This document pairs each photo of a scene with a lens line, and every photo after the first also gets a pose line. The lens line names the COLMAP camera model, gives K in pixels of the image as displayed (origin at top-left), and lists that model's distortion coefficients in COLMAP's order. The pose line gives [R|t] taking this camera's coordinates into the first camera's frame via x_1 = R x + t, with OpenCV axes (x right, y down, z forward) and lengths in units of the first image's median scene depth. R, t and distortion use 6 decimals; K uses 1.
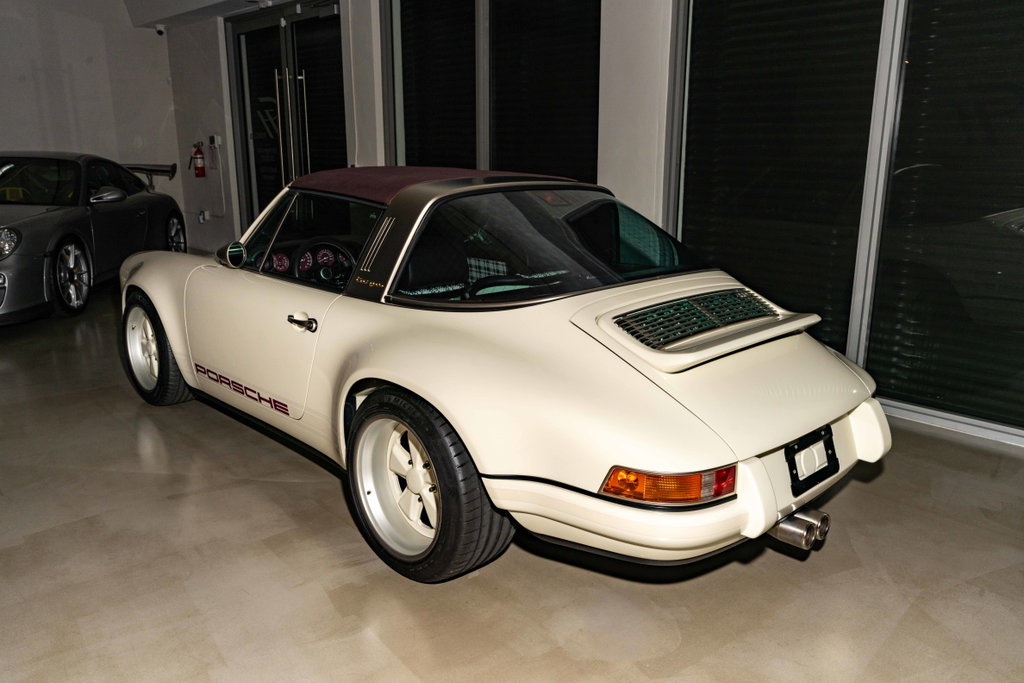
lens RADIAL K [[736.4, 0, 511.1], [0, 736.4, 348.4], [0, 0, 1]] dist [0.017586, -0.017002]
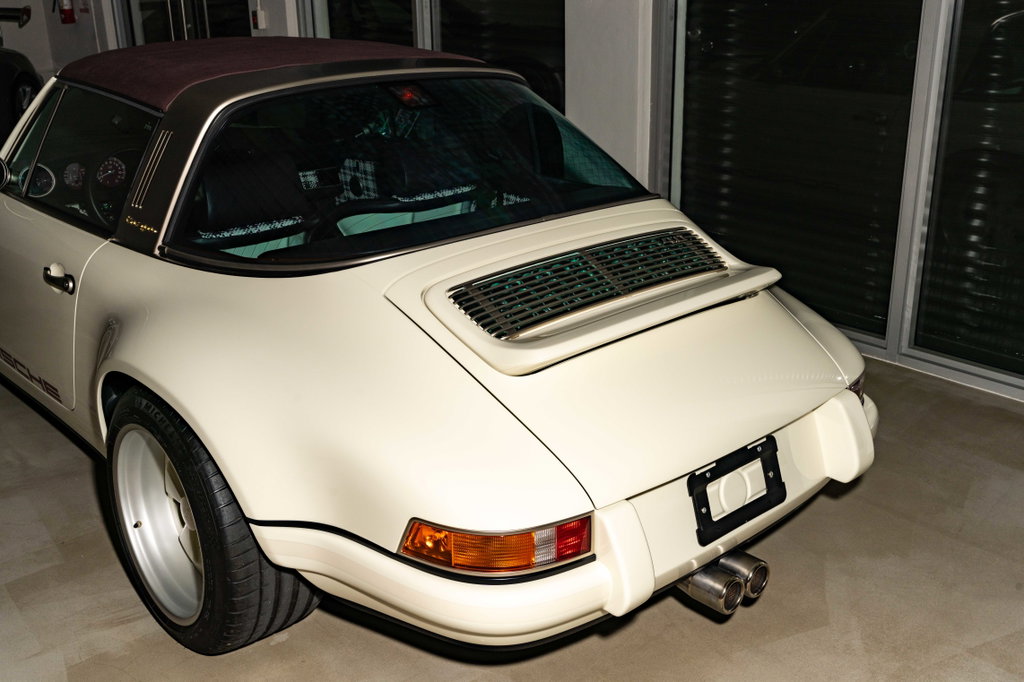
lens RADIAL K [[984.0, 0, 514.3], [0, 984.0, 334.3], [0, 0, 1]] dist [0.017673, 0.000000]
pose [[0.999693, -0.004414, -0.024385, 0.206347], [0.006670, 0.995625, 0.093198, -0.079327], [0.023867, -0.093332, 0.995349, 0.073182]]
